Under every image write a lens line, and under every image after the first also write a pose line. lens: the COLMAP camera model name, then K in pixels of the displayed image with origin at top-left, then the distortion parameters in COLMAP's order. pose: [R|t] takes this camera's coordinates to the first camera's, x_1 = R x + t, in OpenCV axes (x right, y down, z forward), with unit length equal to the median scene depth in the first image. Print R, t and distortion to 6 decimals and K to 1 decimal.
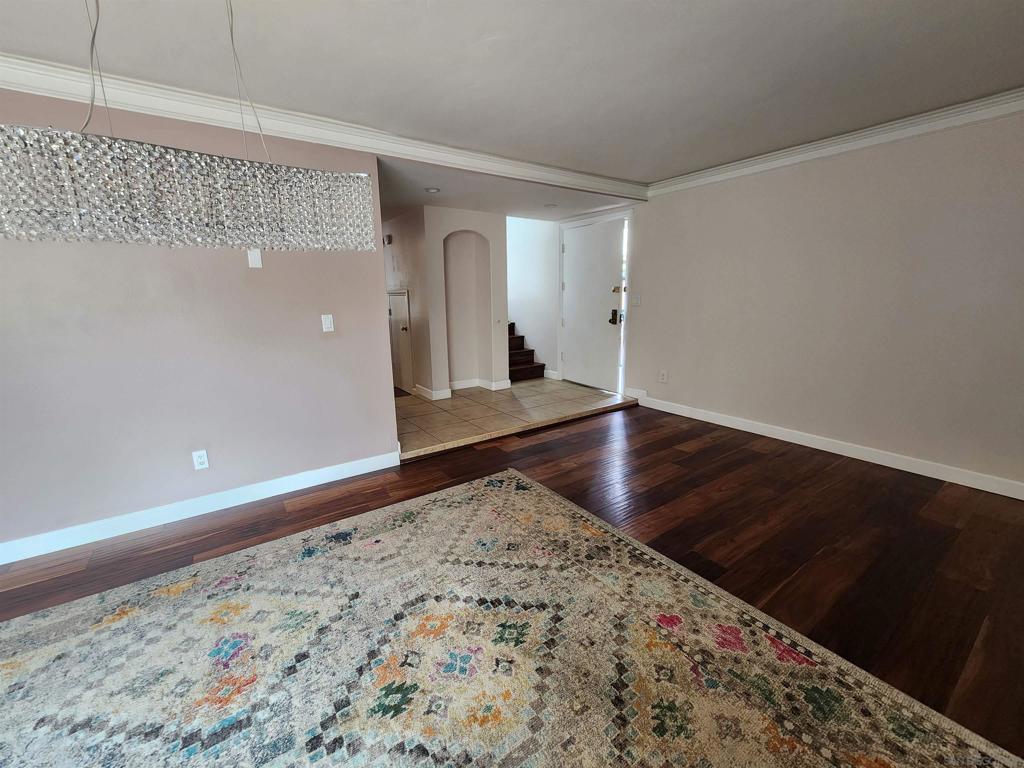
lens RADIAL K [[423.6, 0, 515.0], [0, 423.6, 381.5], [0, 0, 1]] dist [-0.002914, 0.001745]
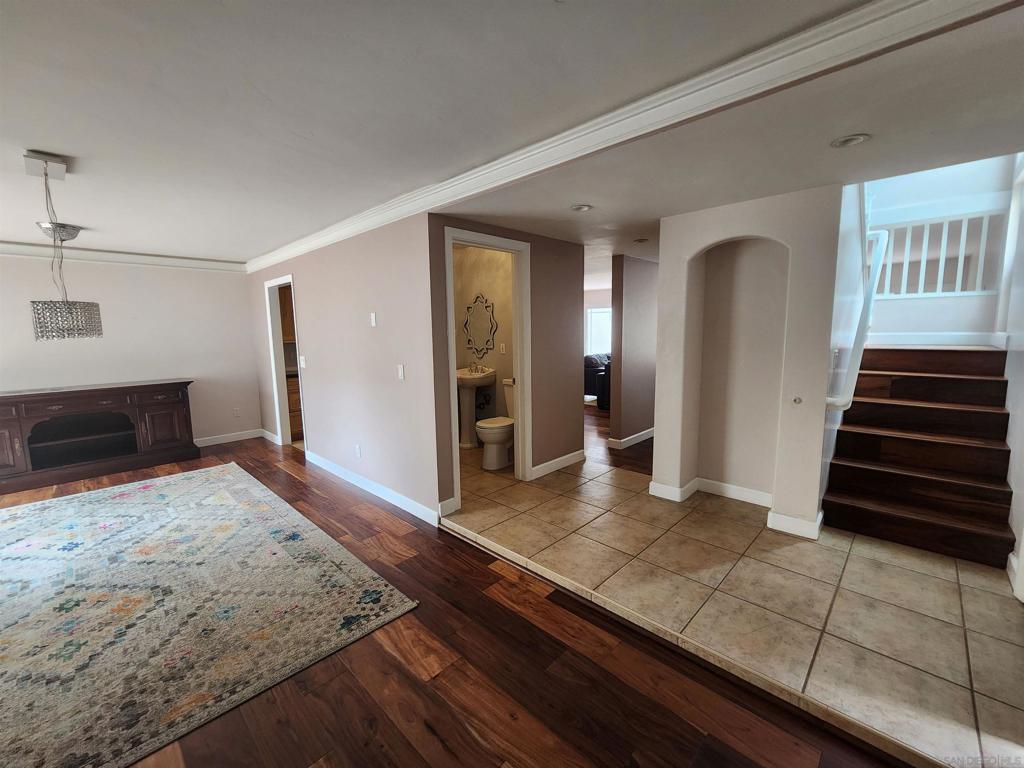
lens RADIAL K [[423.6, 0, 508.4], [0, 423.6, 380.0], [0, 0, 1]] dist [-0.002914, 0.001745]
pose [[0.177833, 0.134080, -0.974884, 1.078121], [-0.186374, 0.977333, 0.100419, -0.423906], [0.966250, 0.163835, 0.198791, 1.554744]]
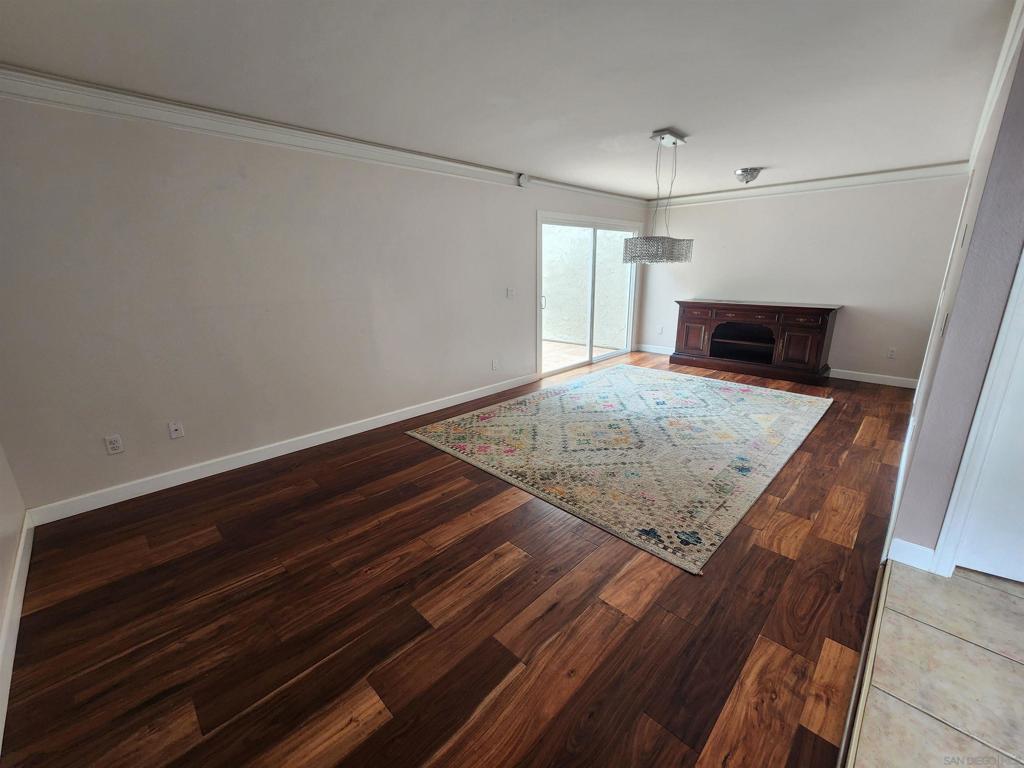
lens RADIAL K [[423.6, 0, 509.8], [0, 423.6, 378.2], [0, 0, 1]] dist [-0.002914, 0.001745]
pose [[-0.985572, 0.072108, -0.153126, 0.560997], [-0.004157, 0.894123, 0.447801, -0.547859], [0.169204, 0.441977, -0.880924, 2.266181]]
